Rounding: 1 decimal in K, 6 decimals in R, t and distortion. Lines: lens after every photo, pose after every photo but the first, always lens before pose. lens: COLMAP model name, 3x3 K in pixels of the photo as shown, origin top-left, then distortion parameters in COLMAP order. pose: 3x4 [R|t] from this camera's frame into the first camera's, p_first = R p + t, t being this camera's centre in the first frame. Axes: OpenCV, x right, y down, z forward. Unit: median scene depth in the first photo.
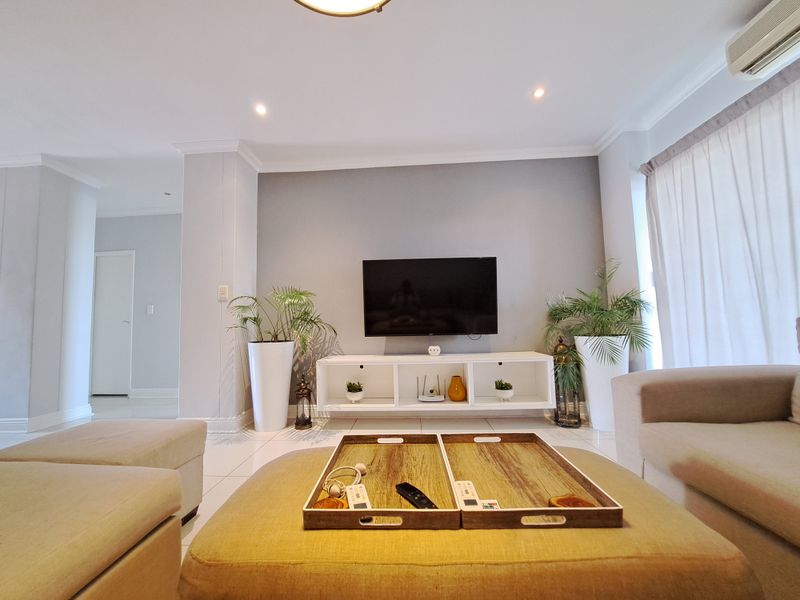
lens RADIAL K [[319.3, 0, 390.8], [0, 319.3, 301.2], [0, 0, 1]] dist [-0.020150, -0.000376]
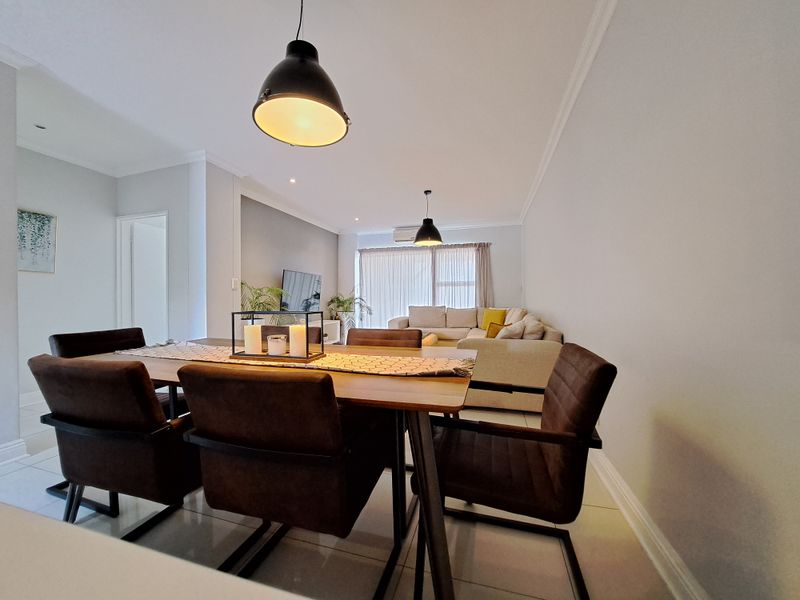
lens RADIAL K [[319.3, 0, 390.8], [0, 319.3, 301.2], [0, 0, 1]] dist [-0.020150, -0.000376]
pose [[0.247103, 0.023490, 0.968705, -1.700138], [-0.079544, 0.996824, -0.003882, 0.000488], [-0.965719, -0.076096, 0.248186, 0.025341]]
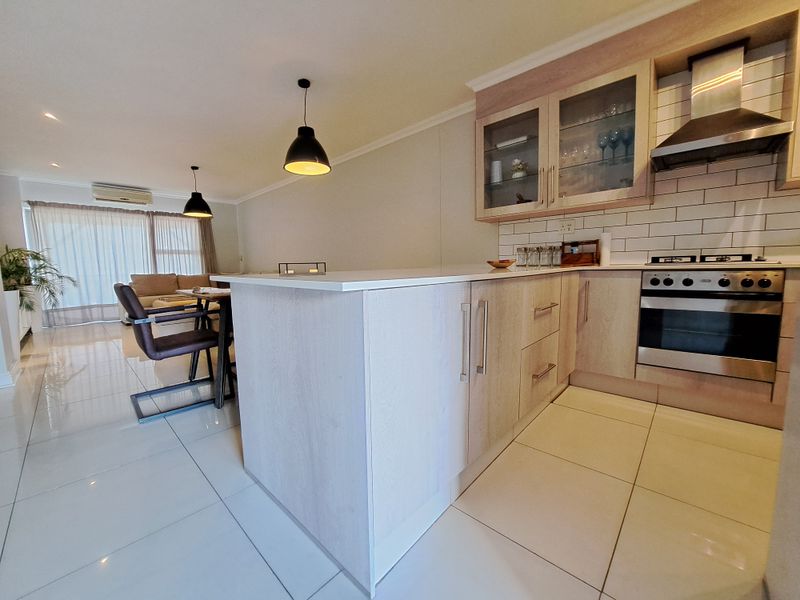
lens RADIAL K [[319.3, 0, 390.8], [0, 319.3, 301.2], [0, 0, 1]] dist [-0.020150, -0.000376]
pose [[-0.757177, -0.022355, 0.652827, -2.131550], [-0.005995, 0.999610, 0.027276, 0.129777], [-0.653182, 0.016739, -0.757016, 0.959193]]
